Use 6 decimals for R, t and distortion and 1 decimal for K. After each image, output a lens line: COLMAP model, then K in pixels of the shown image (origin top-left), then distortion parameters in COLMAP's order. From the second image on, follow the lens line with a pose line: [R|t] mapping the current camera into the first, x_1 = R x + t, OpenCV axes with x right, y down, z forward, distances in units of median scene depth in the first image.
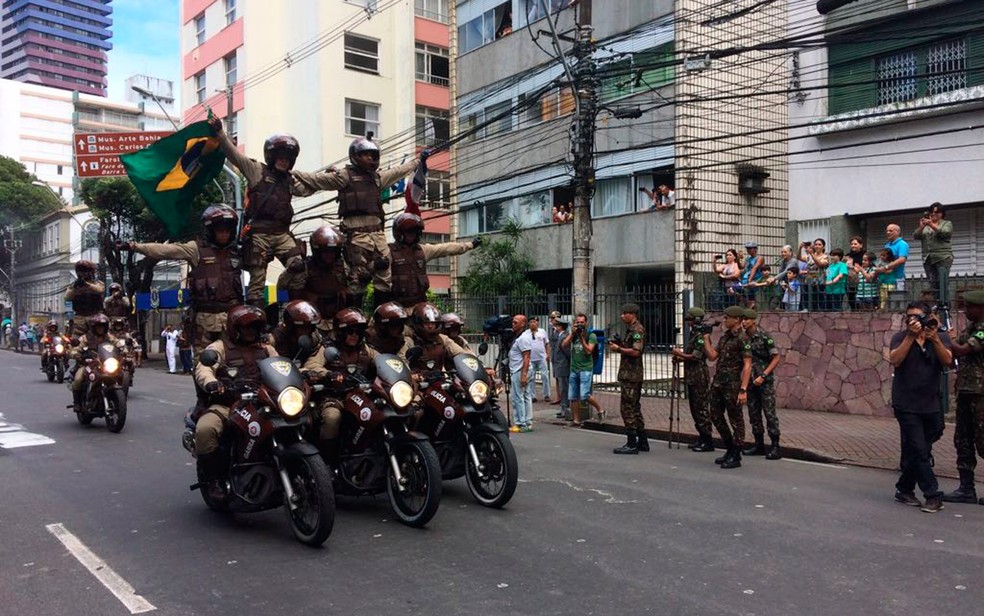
lens RADIAL K [[842.3, 0, 492.1], [0, 842.3, 296.9], [0, 0, 1]] dist [0.097999, -0.133550]
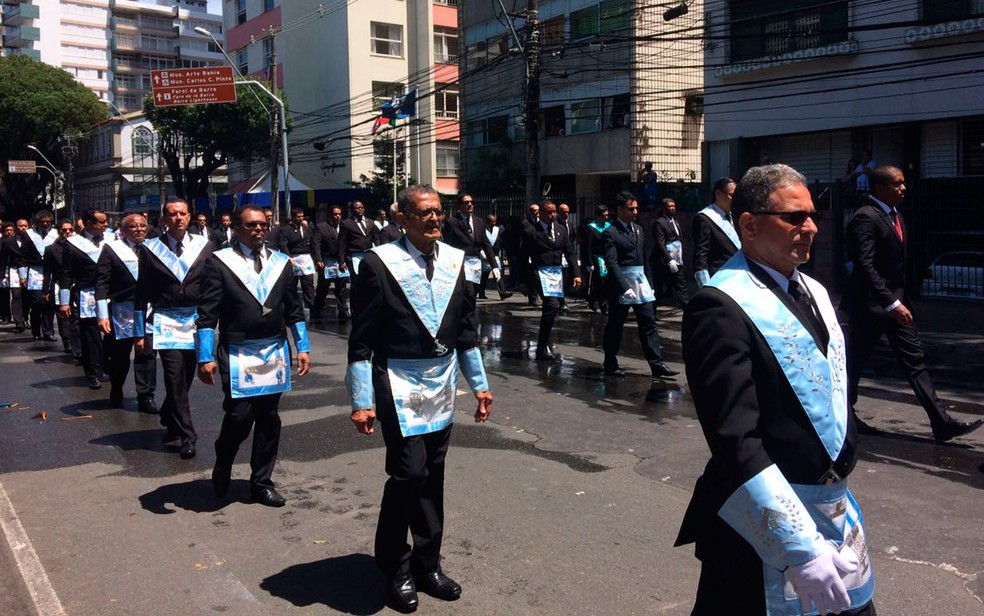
lens RADIAL K [[860.3, 0, 495.6], [0, 860.3, 224.0], [0, 0, 1]] dist [0.158652, -0.237000]
pose [[0.999196, -0.010943, -0.038562, 0.062597], [0.012366, 0.999243, 0.036876, -0.012166], [0.038129, -0.037323, 0.998576, -0.289323]]
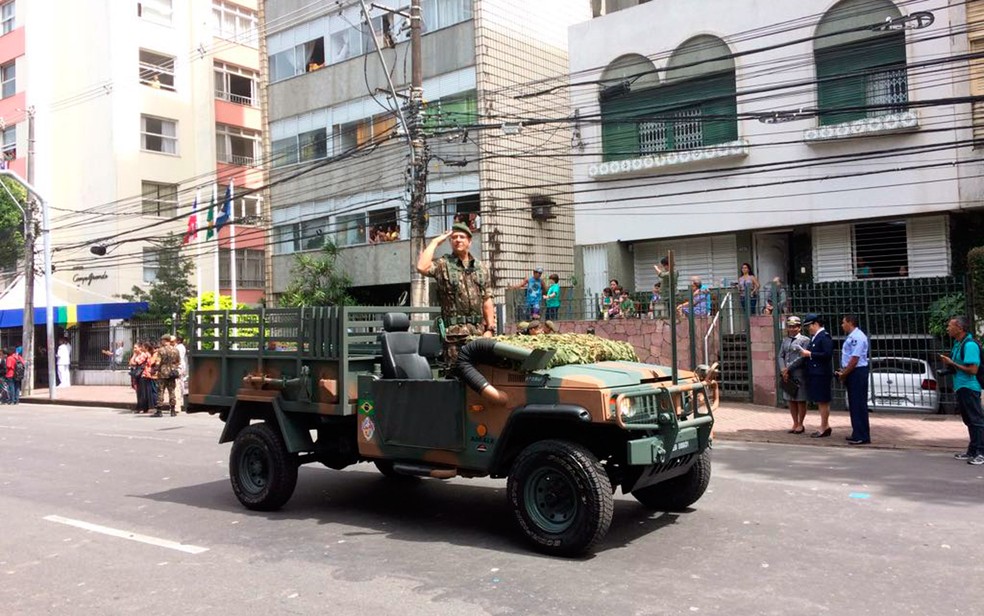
lens RADIAL K [[845.3, 0, 494.4], [0, 845.3, 256.5], [0, 0, 1]] dist [0.137052, -0.188324]
pose [[0.966692, -0.009765, 0.255758, -0.061994], [0.024321, 0.998255, -0.053811, -0.008003], [-0.254786, 0.058239, 0.965242, -0.118716]]
